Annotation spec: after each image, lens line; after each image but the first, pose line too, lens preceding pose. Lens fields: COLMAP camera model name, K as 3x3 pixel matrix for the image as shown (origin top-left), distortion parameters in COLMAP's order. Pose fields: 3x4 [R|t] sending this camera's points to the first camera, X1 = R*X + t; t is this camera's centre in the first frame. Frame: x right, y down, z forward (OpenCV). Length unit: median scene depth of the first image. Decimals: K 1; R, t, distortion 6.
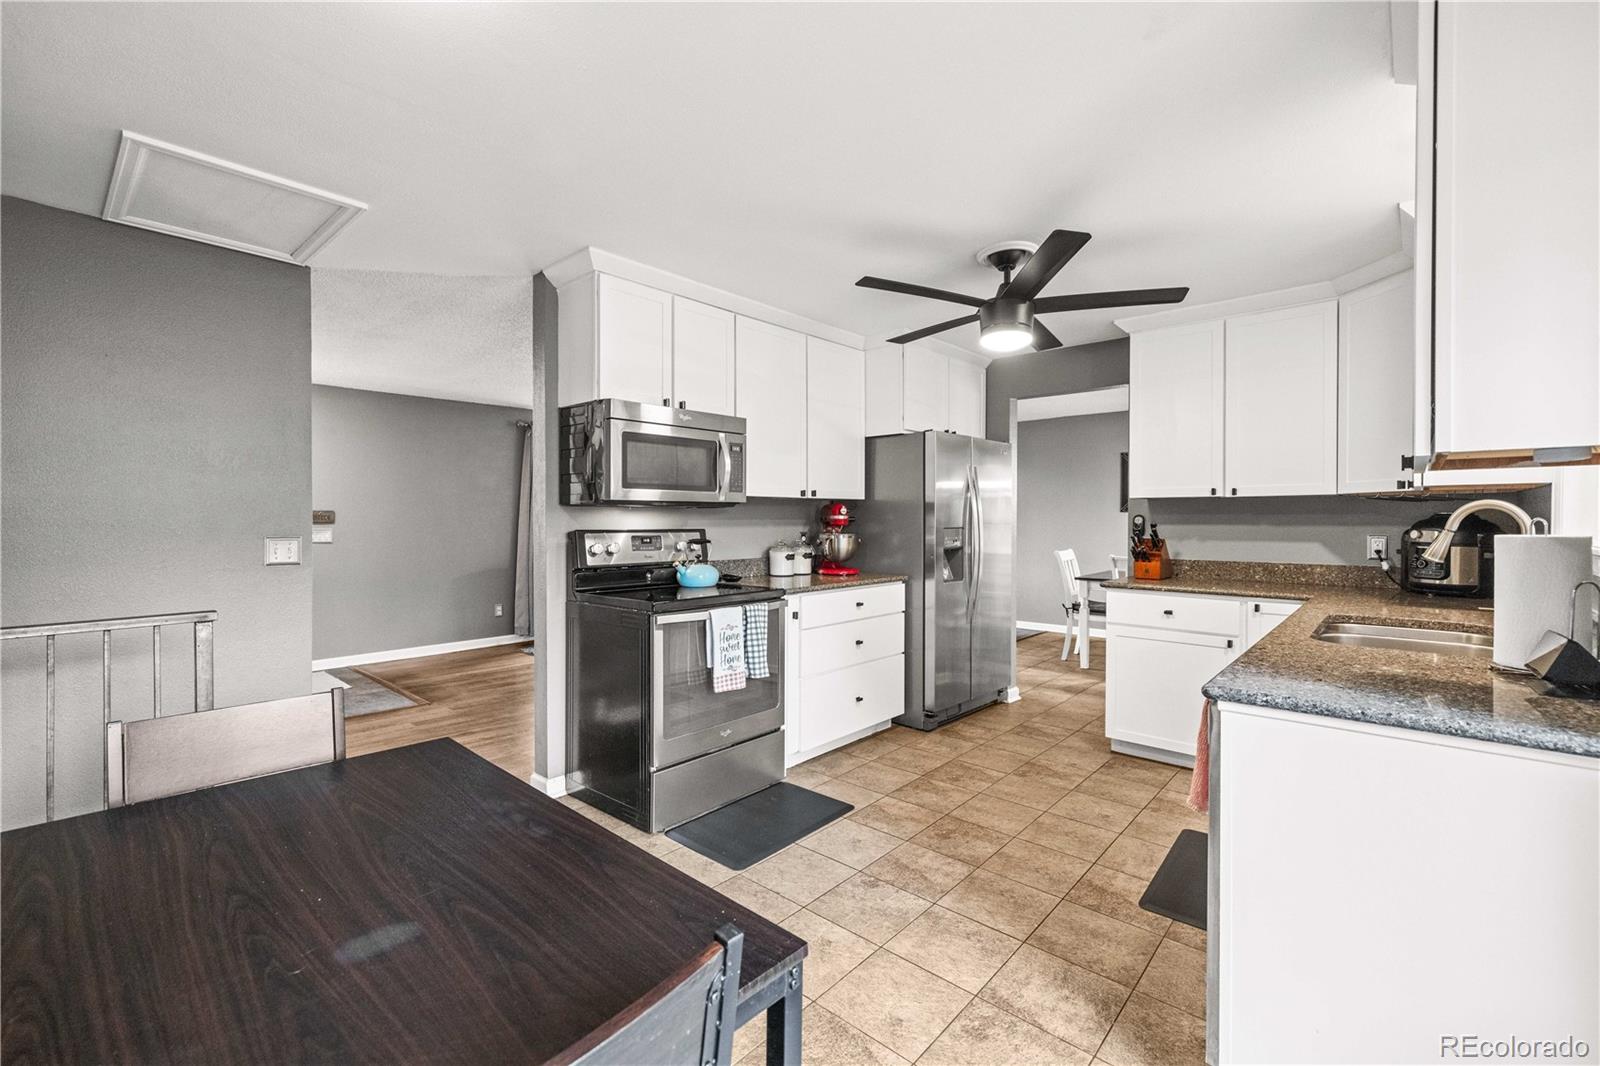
lens RADIAL K [[681.4, 0, 804.2], [0, 681.4, 526.1], [0, 0, 1]] dist [-0.002134, 0.000358]
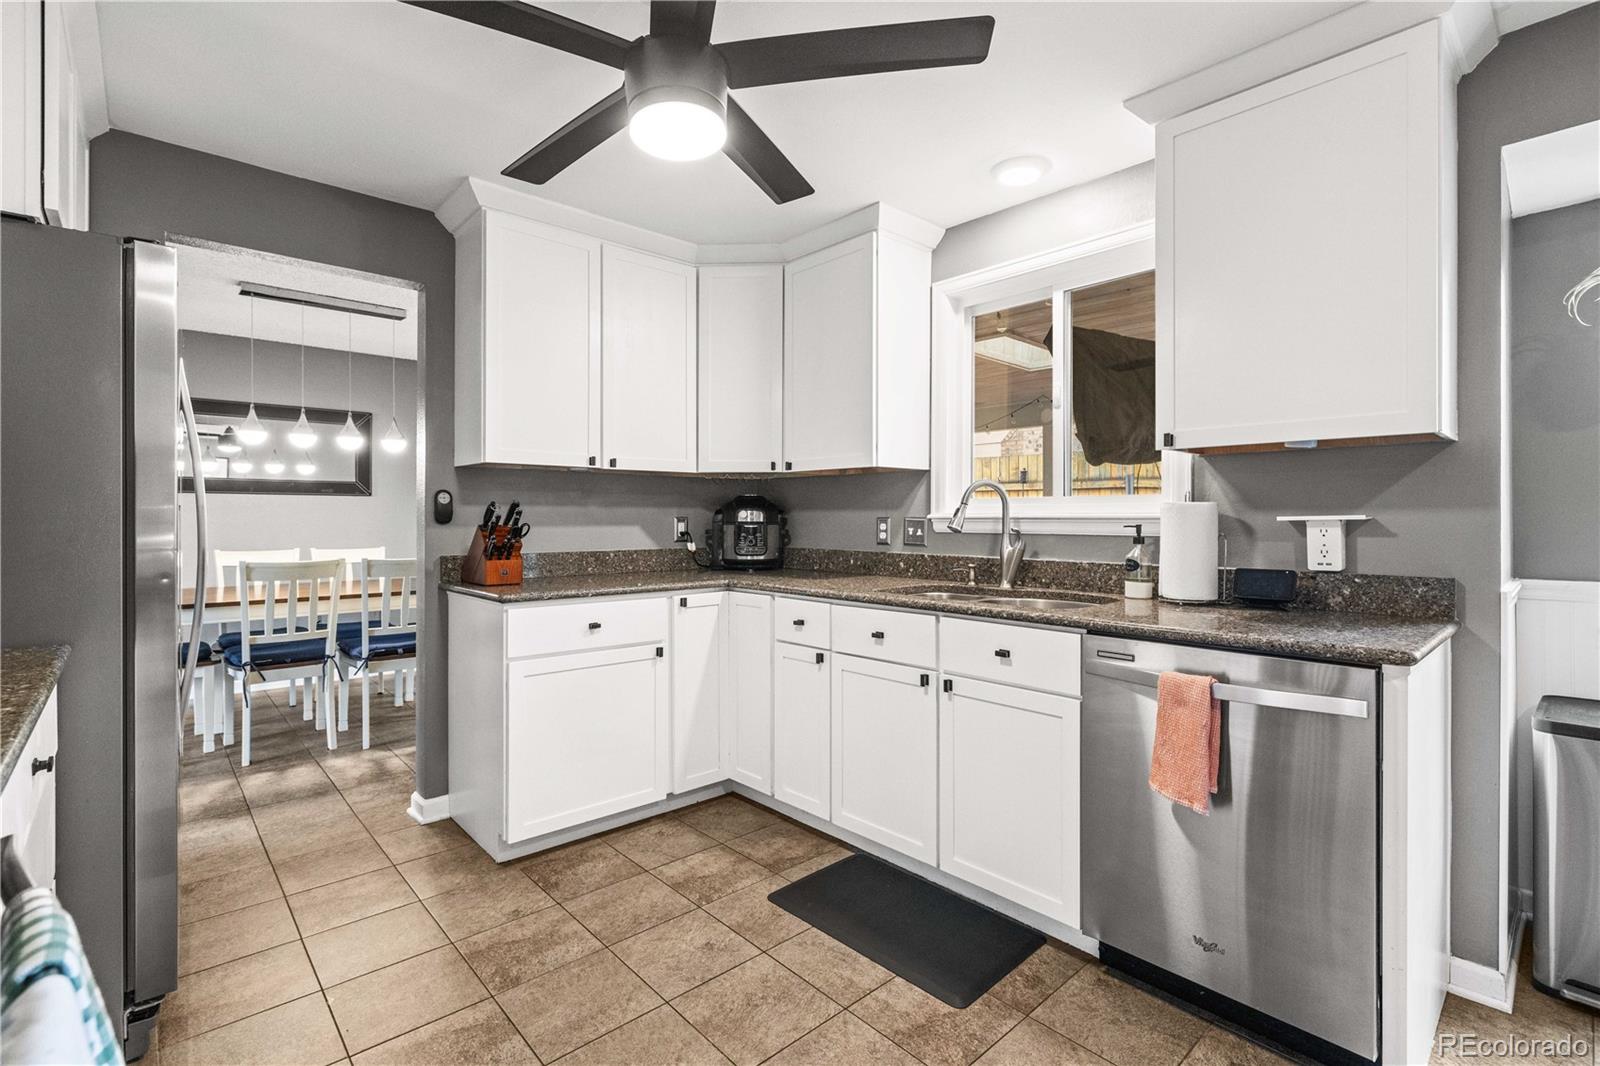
lens RADIAL K [[726.6, 0, 806.3], [0, 726.6, 520.4], [0, 0, 1]] dist [-0.006017, 0.001028]
pose [[0.099592, -0.006121, 0.995010, -0.211140], [0.009657, 0.999940, 0.005185, 0.015712], [-0.994982, 0.009092, 0.099645, 0.752886]]
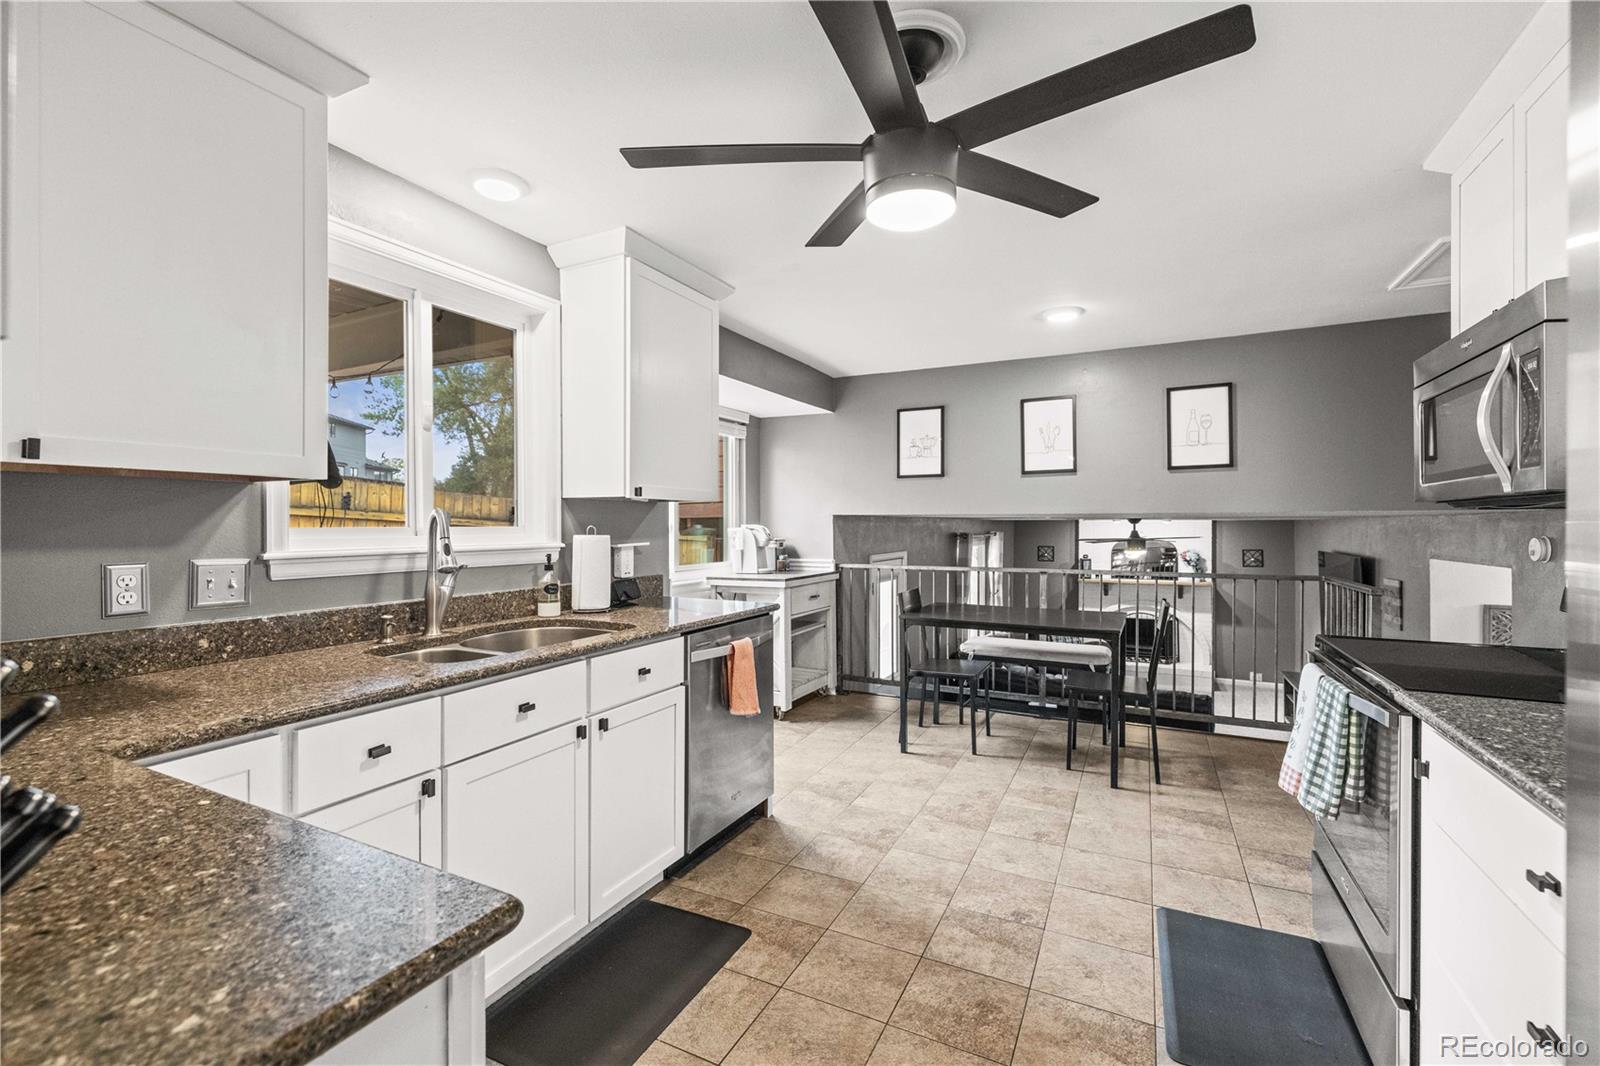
lens RADIAL K [[681.4, 0, 795.8], [0, 681.4, 525.6], [0, 0, 1]] dist [-0.002134, 0.000358]
pose [[-0.969224, -0.002106, -0.246173, 0.465143], [-0.005104, 0.999920, 0.011543, -0.017379], [0.246129, 0.012444, -0.969157, 1.347209]]
